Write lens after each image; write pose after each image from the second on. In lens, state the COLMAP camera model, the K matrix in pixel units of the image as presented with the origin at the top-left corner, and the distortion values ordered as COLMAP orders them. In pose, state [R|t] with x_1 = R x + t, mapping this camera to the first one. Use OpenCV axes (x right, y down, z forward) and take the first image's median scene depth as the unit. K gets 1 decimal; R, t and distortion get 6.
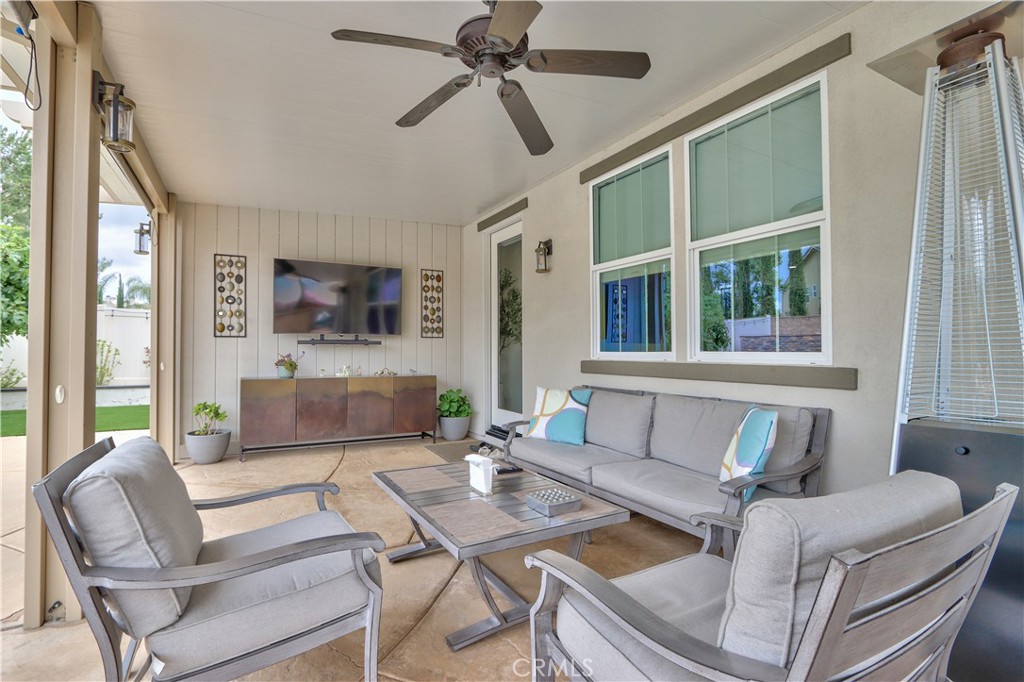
lens RADIAL K [[489.5, 0, 495.9], [0, 489.5, 342.0], [0, 0, 1]] dist [-0.004048, 0.000015]
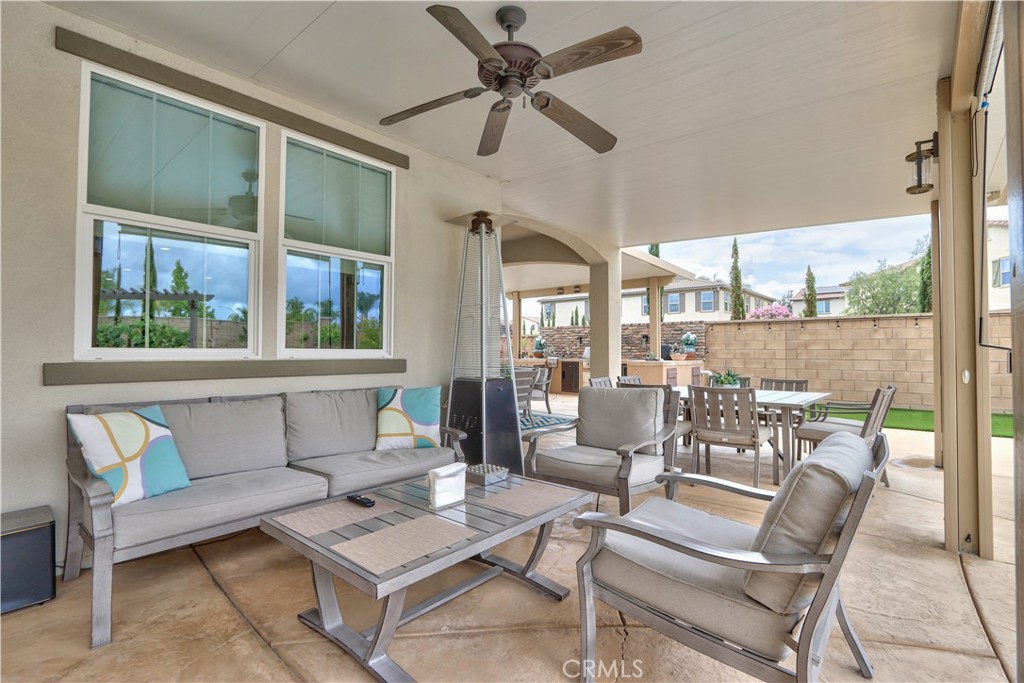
lens RADIAL K [[489.5, 0, 495.9], [0, 489.5, 342.5], [0, 0, 1]] dist [-0.004048, 0.000015]
pose [[-0.344644, 0.009790, 0.938682, -0.427350], [-0.025360, 0.999484, -0.019735, 0.010079], [-0.938391, -0.030607, -0.344218, 0.585672]]
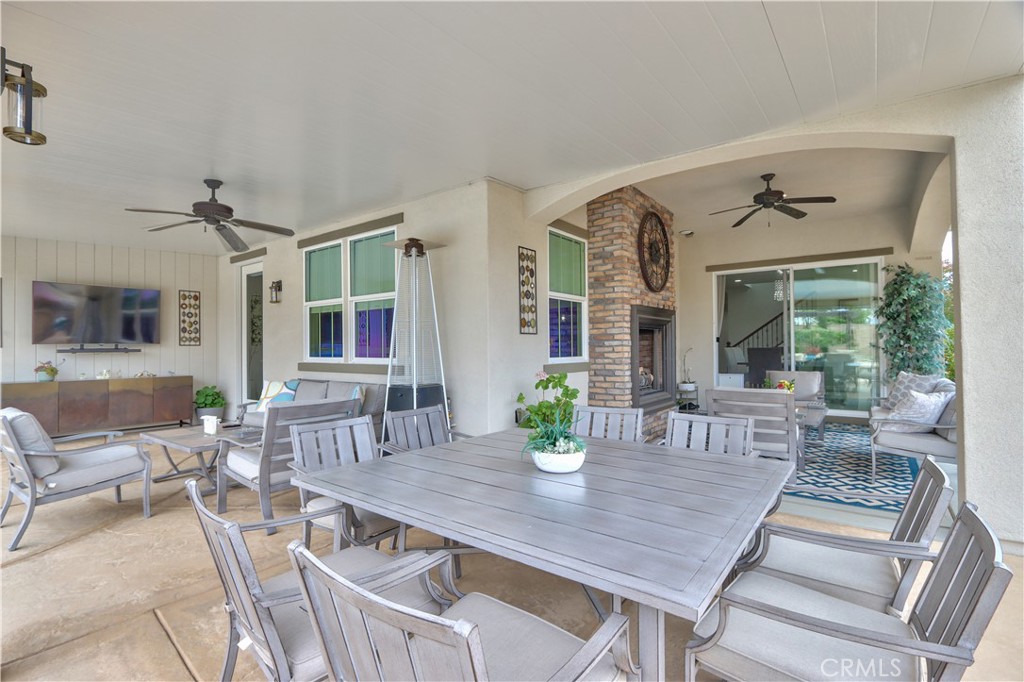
lens RADIAL K [[489.5, 0, 495.9], [0, 489.5, 342.0], [0, 0, 1]] dist [-0.004048, 0.000015]
pose [[0.916590, -0.001889, 0.399825, 0.105266], [0.000127, 0.999990, 0.004434, -0.028451], [-0.399829, -0.004013, 0.916581, -0.546548]]
